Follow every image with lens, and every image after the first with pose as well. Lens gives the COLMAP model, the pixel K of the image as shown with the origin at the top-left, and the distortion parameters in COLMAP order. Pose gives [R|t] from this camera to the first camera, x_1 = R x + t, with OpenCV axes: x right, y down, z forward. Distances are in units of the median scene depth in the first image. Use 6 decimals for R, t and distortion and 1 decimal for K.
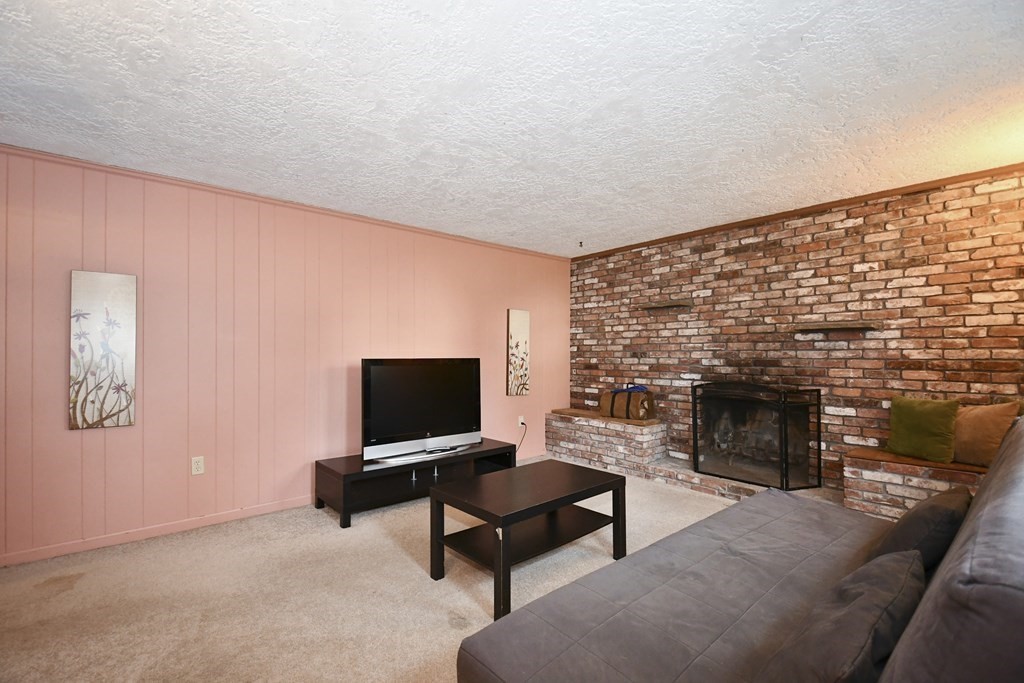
lens RADIAL K [[462.0, 0, 513.5], [0, 462.0, 348.1], [0, 0, 1]] dist [0.012185, -0.004612]
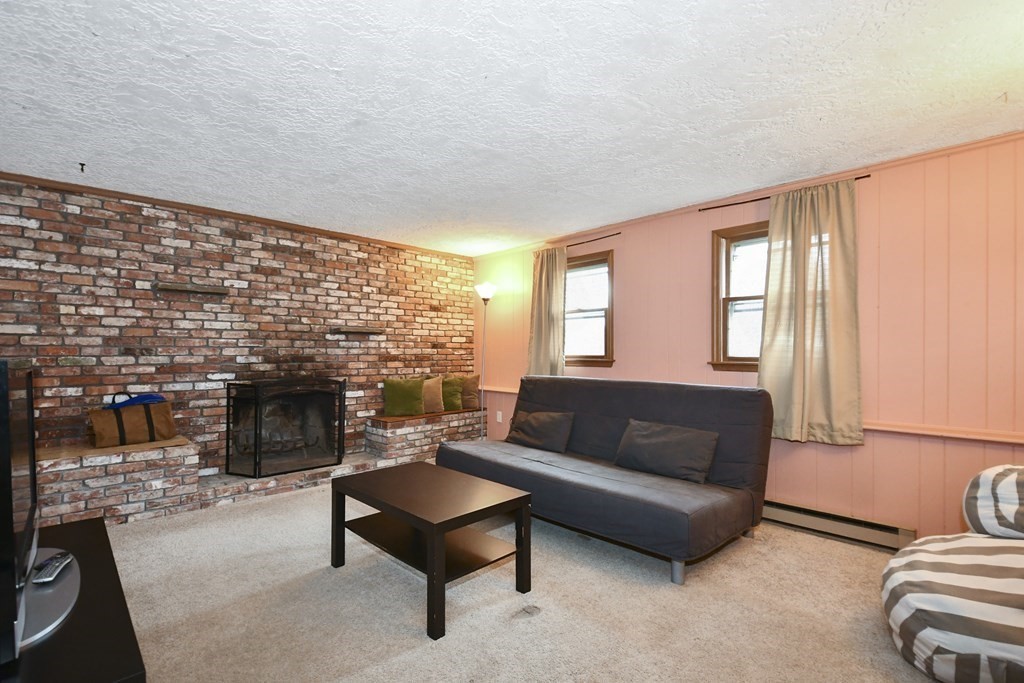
lens RADIAL K [[466.8, 0, 510.7], [0, 466.8, 348.1], [0, 0, 1]] dist [0.003601, -0.000377]
pose [[-0.069431, 0.009507, 0.997541, -0.585555], [-0.013422, 0.999855, -0.010464, 0.010678], [-0.997496, -0.014116, -0.069293, 0.571635]]
